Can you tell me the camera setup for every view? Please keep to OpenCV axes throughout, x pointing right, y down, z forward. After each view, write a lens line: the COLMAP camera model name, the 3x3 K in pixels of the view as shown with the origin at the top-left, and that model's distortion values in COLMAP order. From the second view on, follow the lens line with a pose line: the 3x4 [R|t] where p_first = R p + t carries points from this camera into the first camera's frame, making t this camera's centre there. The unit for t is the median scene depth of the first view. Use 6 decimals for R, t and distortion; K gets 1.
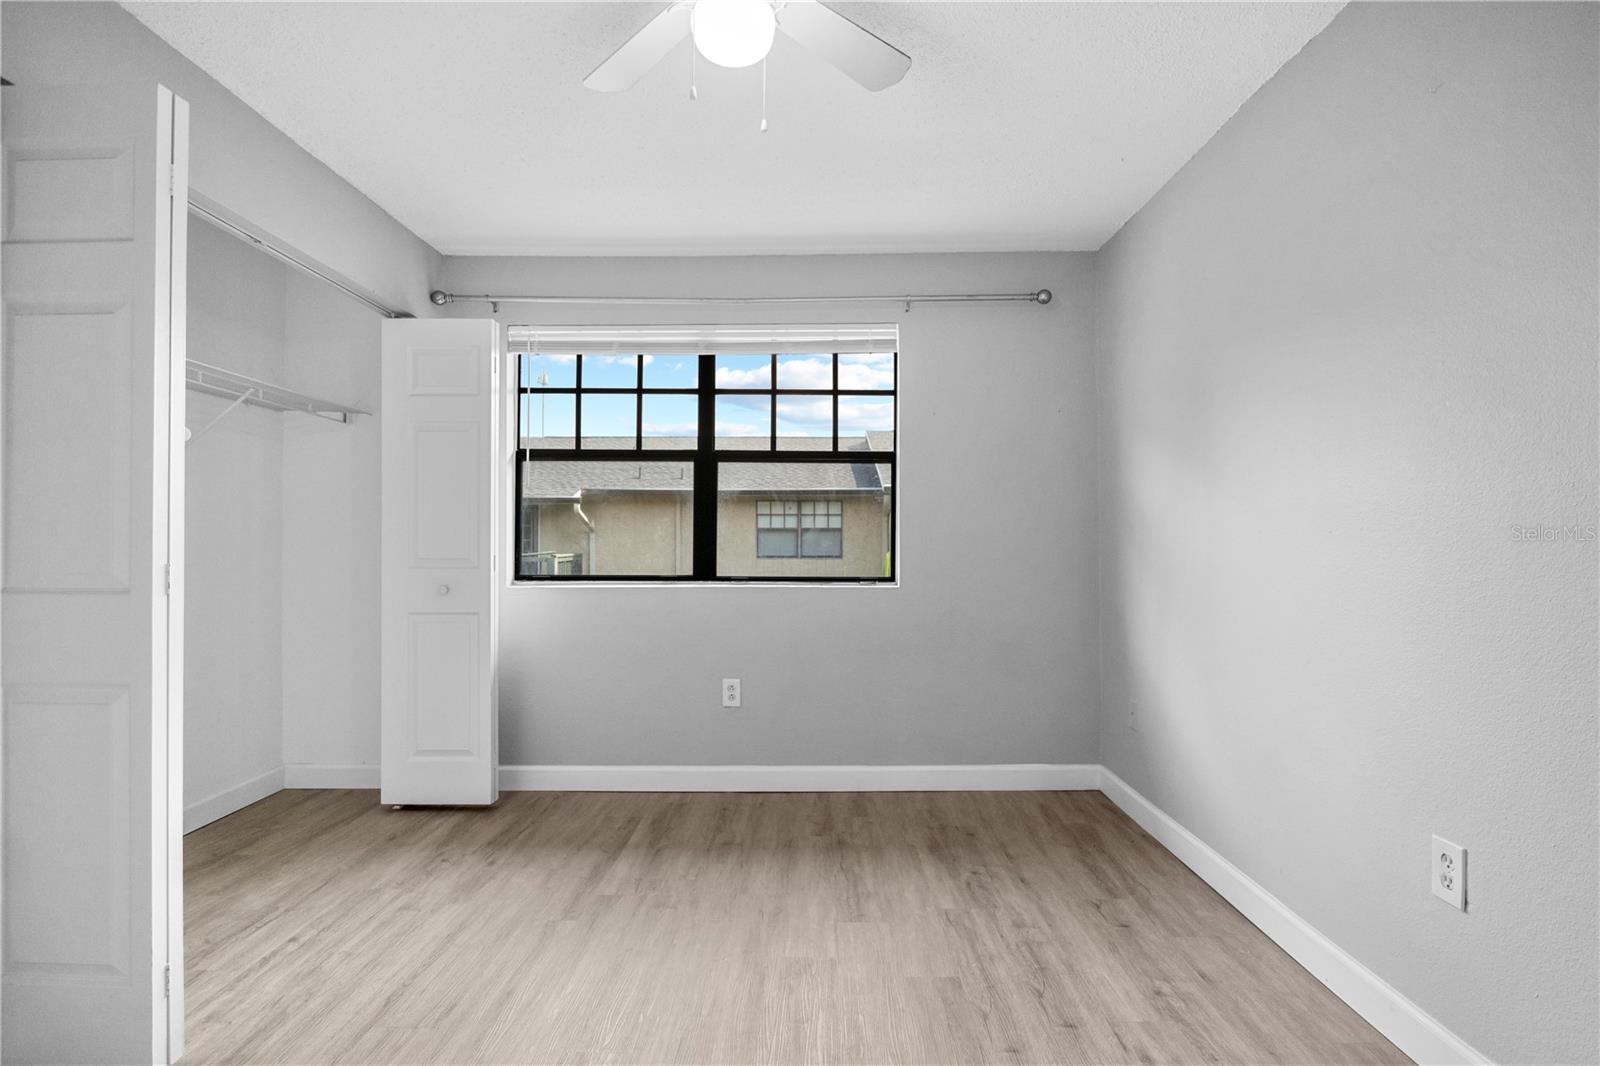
lens RADIAL K [[818.4, 0, 810.0], [0, 818.4, 536.7], [0, 0, 1]] dist [-0.015049, -0.000770]
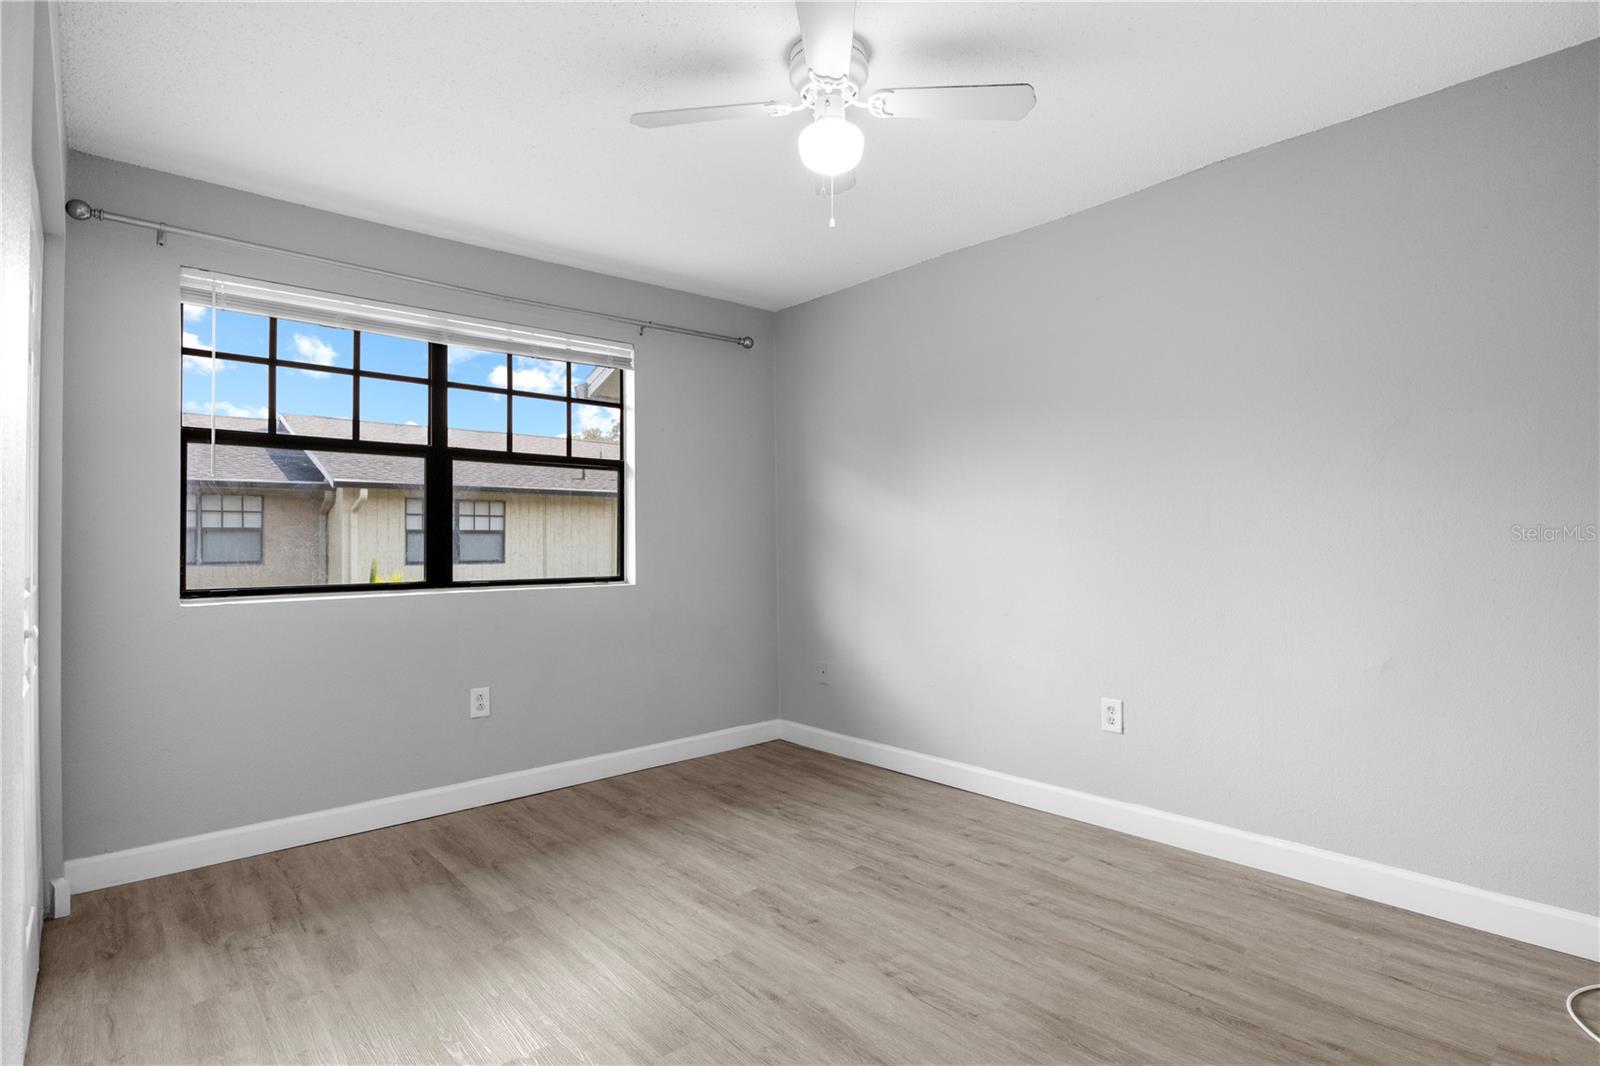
lens RADIAL K [[818.4, 0, 815.3], [0, 818.4, 534.7], [0, 0, 1]] dist [-0.015049, -0.000770]
pose [[0.730816, 0.000668, 0.682574, -0.476168], [0.001387, 0.999996, -0.002464, -0.002995], [-0.682573, 0.002748, 0.730812, 0.035261]]
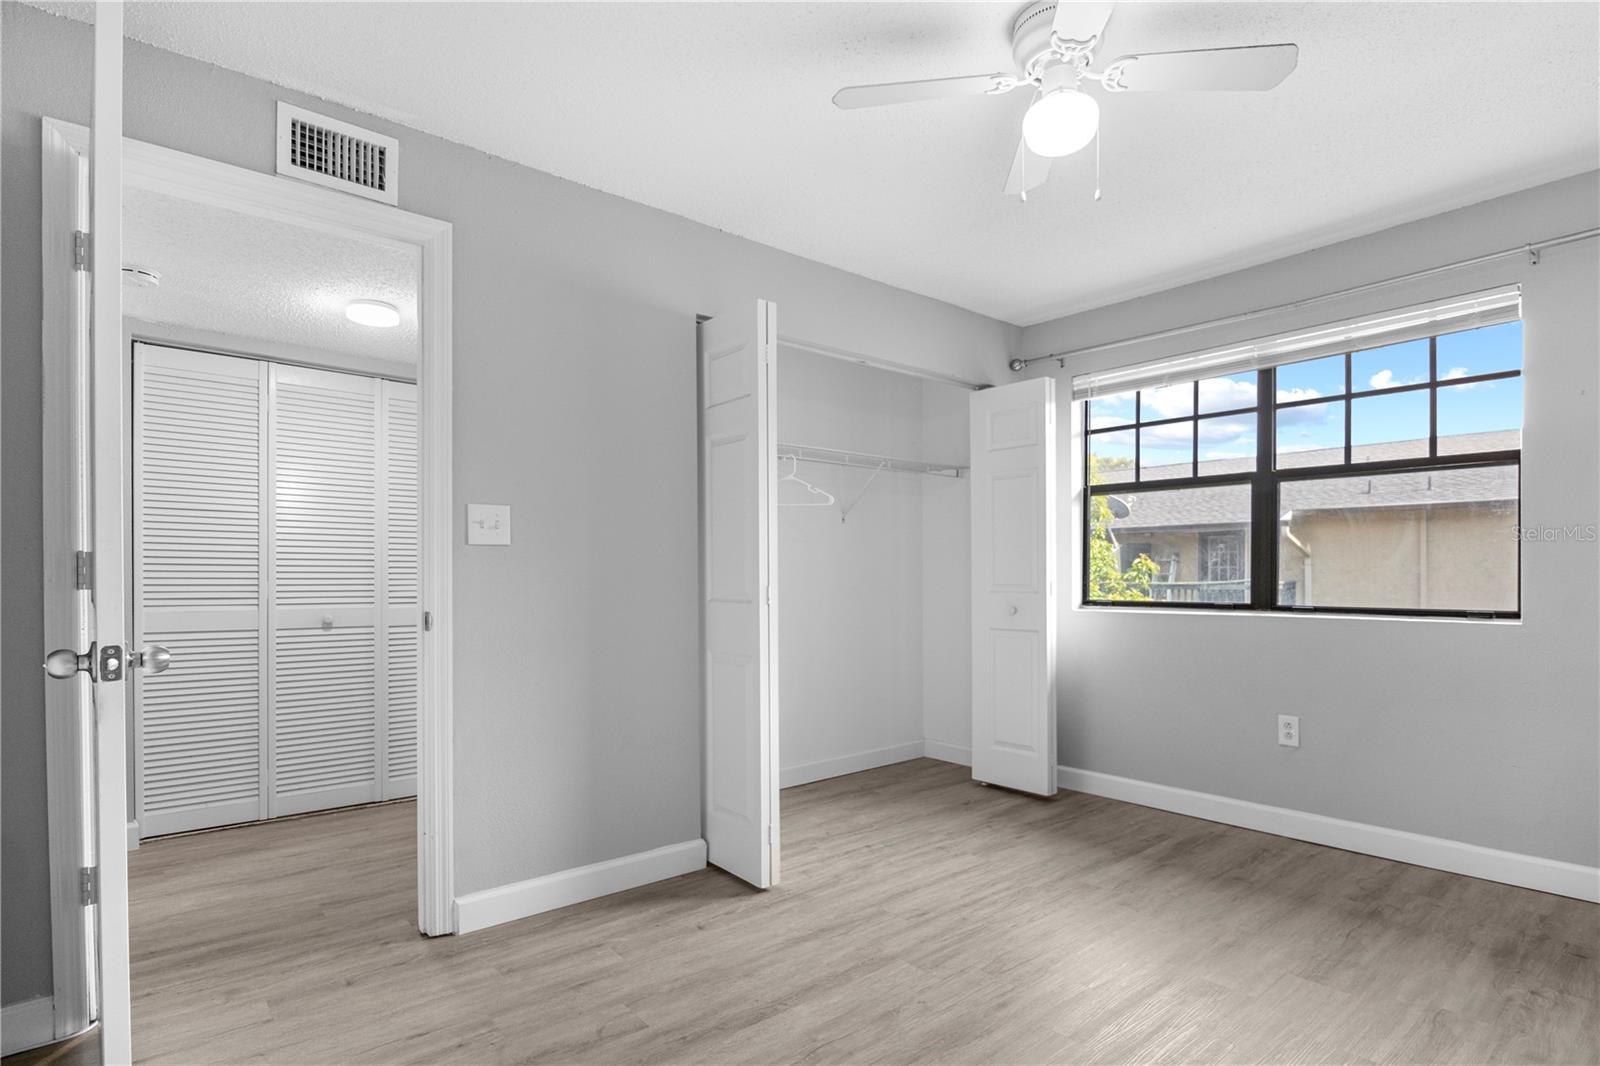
lens RADIAL K [[818.4, 0, 795.9], [0, 818.4, 582.1], [0, 0, 1]] dist [-0.015049, -0.000770]
pose [[0.639129, 0.003553, -0.769091, 0.264102], [0.013154, 0.999793, 0.015550, 0.000216], [0.768987, -0.020055, 0.638950, -0.015799]]
